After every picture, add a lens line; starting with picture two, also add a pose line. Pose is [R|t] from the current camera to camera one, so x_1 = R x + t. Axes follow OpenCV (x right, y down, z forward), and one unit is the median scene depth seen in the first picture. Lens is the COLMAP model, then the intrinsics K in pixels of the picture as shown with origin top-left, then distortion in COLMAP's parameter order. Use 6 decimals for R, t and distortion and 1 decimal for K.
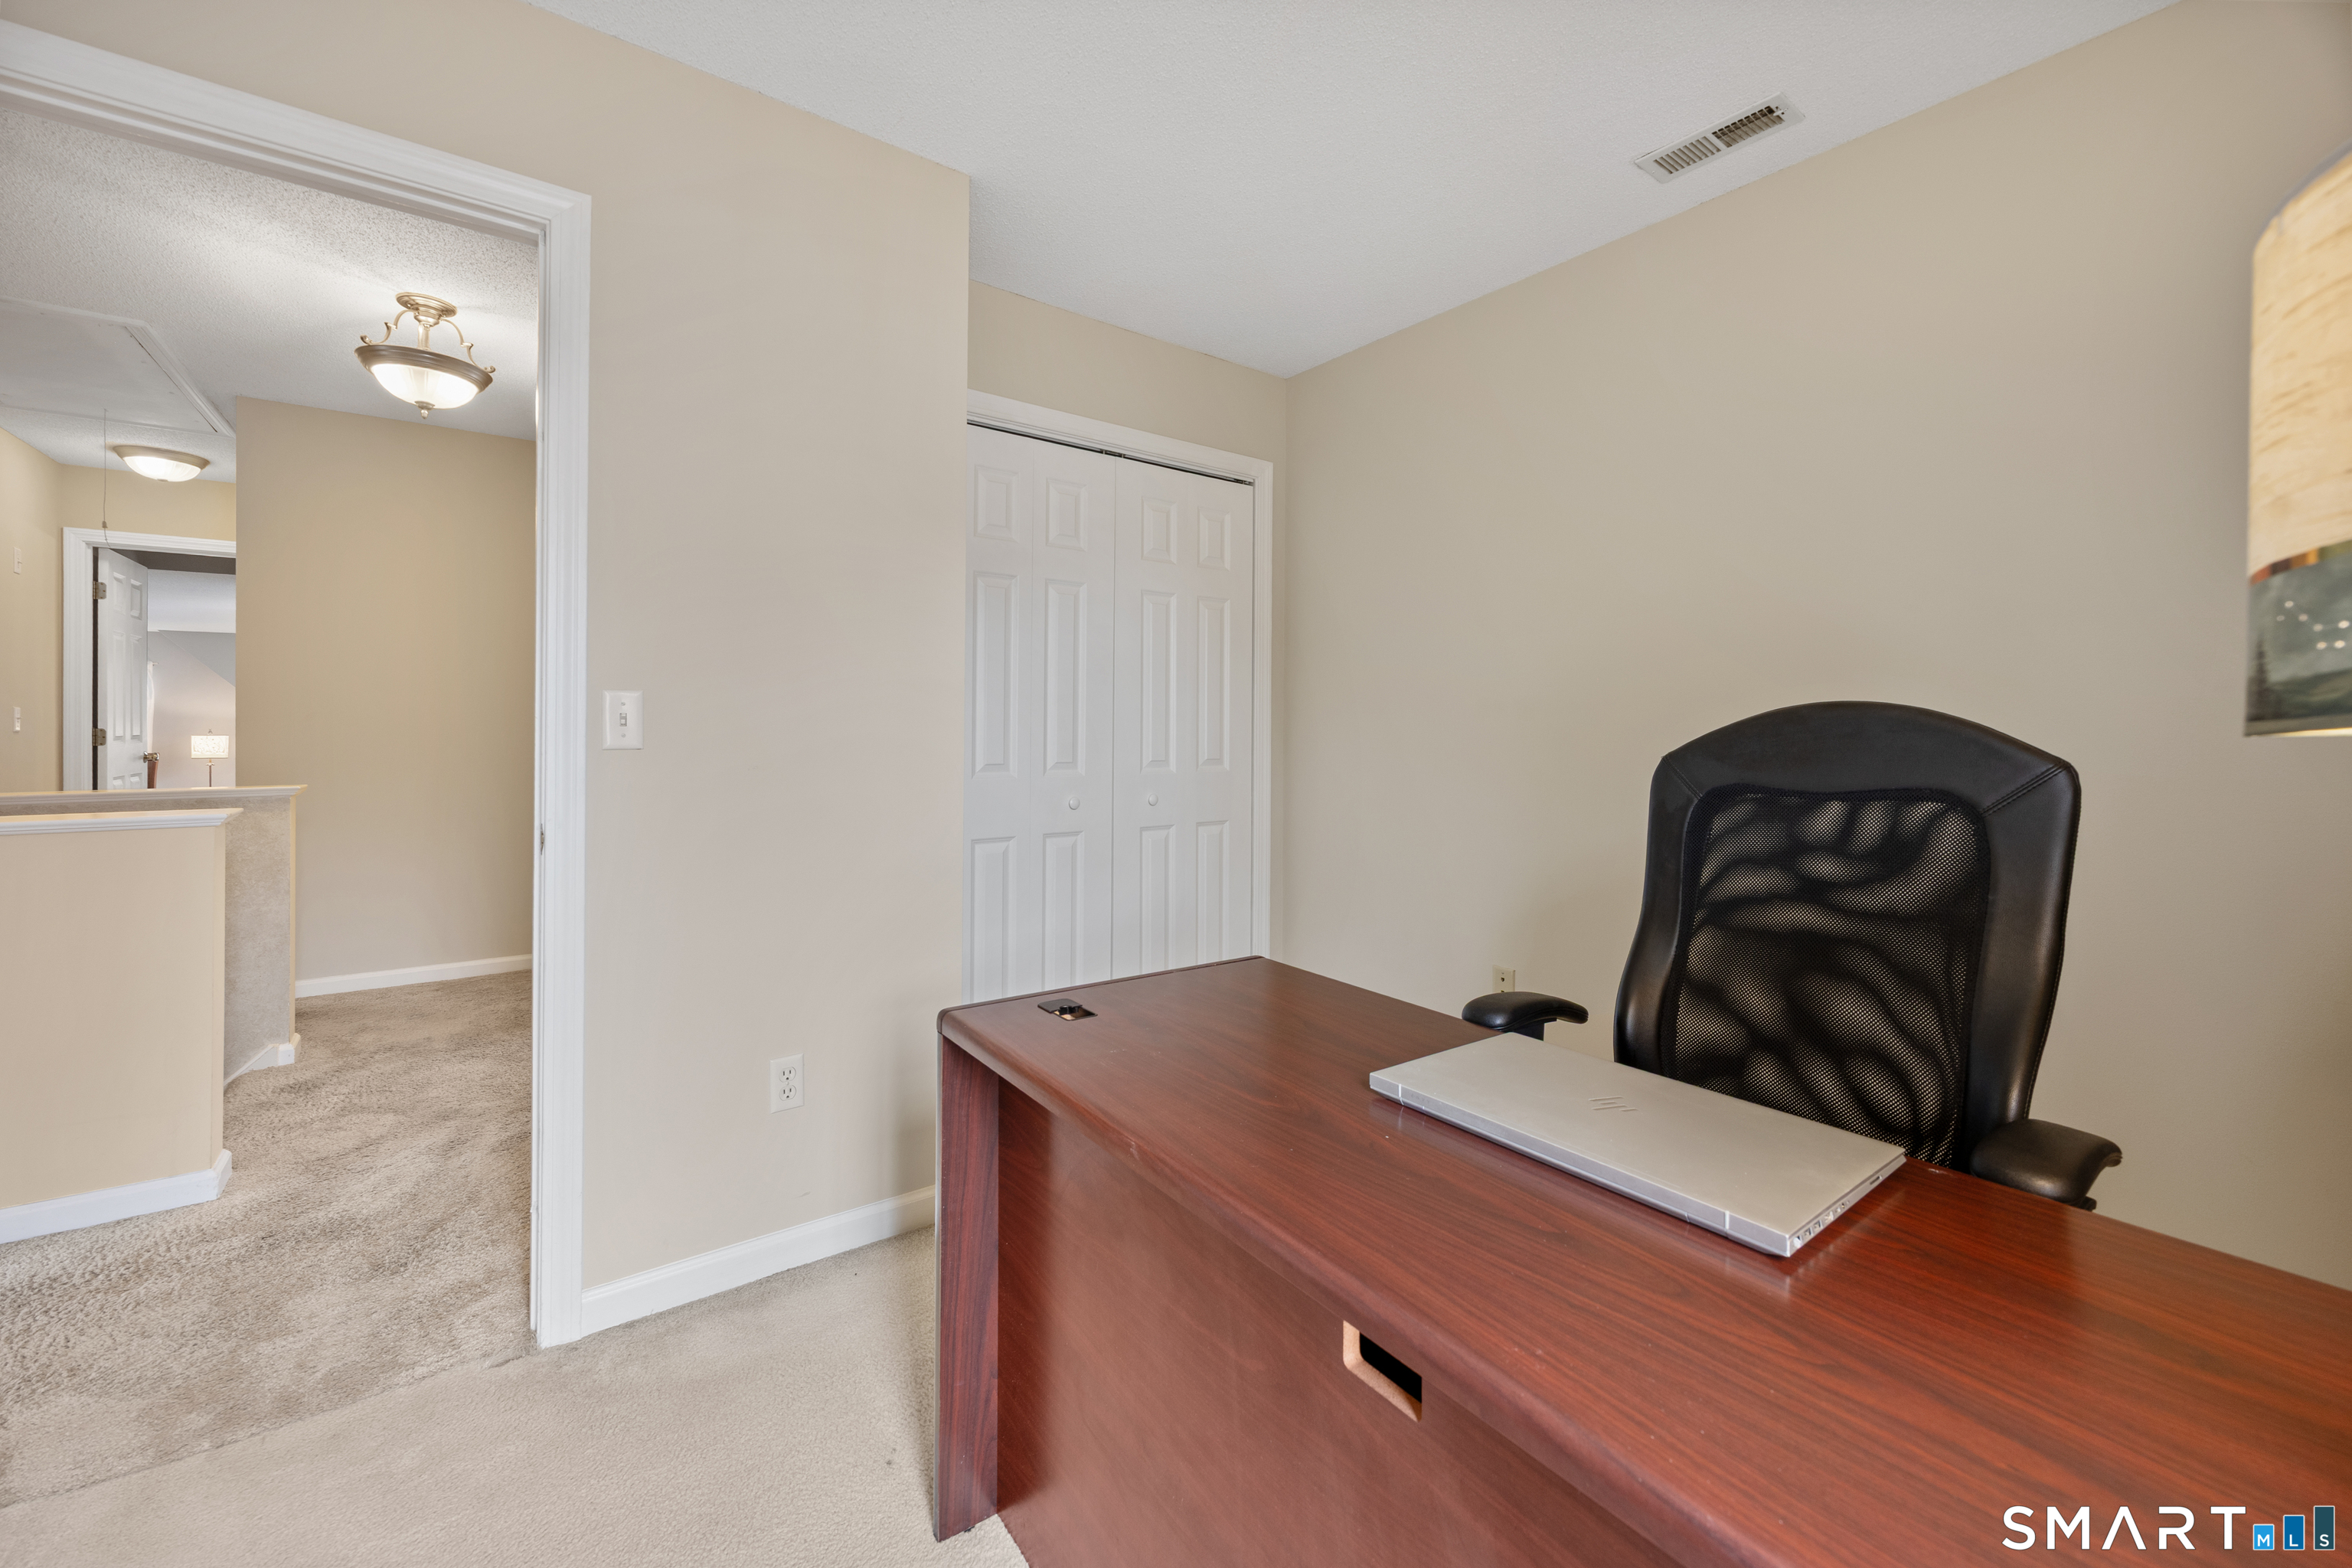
lens RADIAL K [[952.9, 0, 1182.3], [0, 952.9, 735.3], [0, 0, 1]] dist [-0.001955, -0.000239]
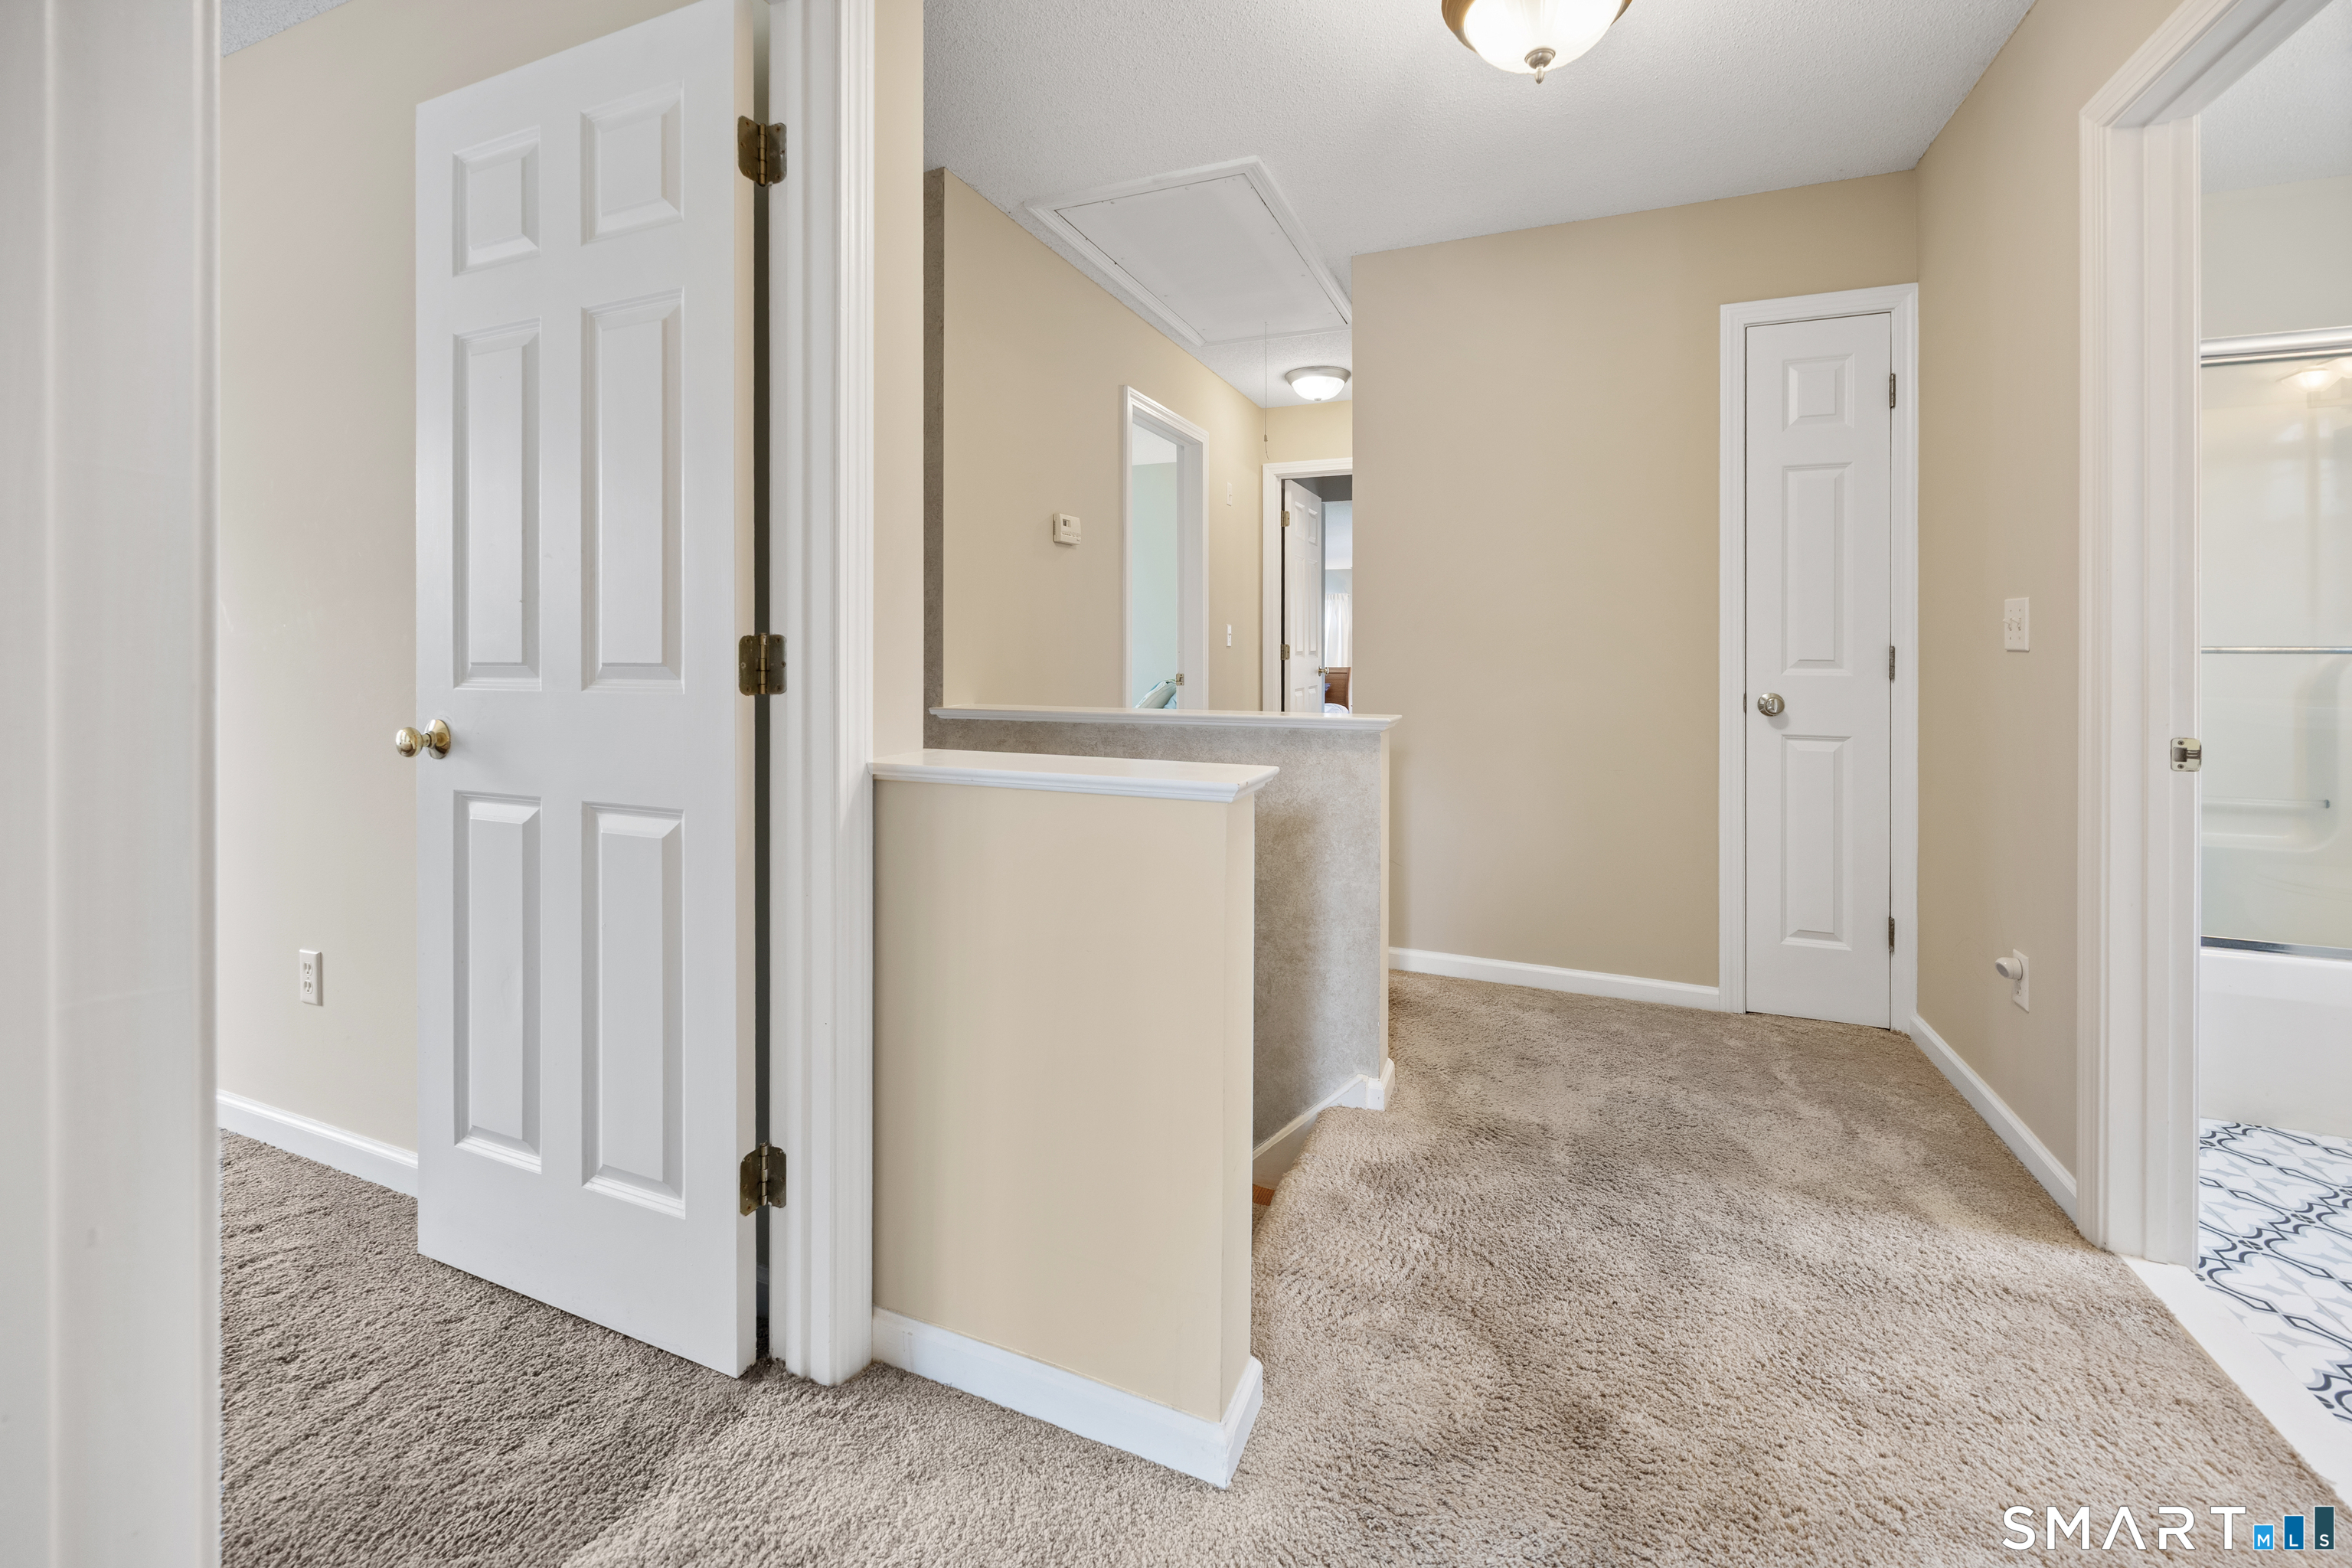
lens RADIAL K [[952.9, 0, 1176.6], [0, 952.9, 647.3], [0, 0, 1]] dist [-0.001955, -0.000239]
pose [[0.515580, -0.006164, -0.856819, -0.375443], [0.000502, 0.999976, -0.006892, 0.005471], [0.856841, 0.003123, 0.515571, 0.465067]]
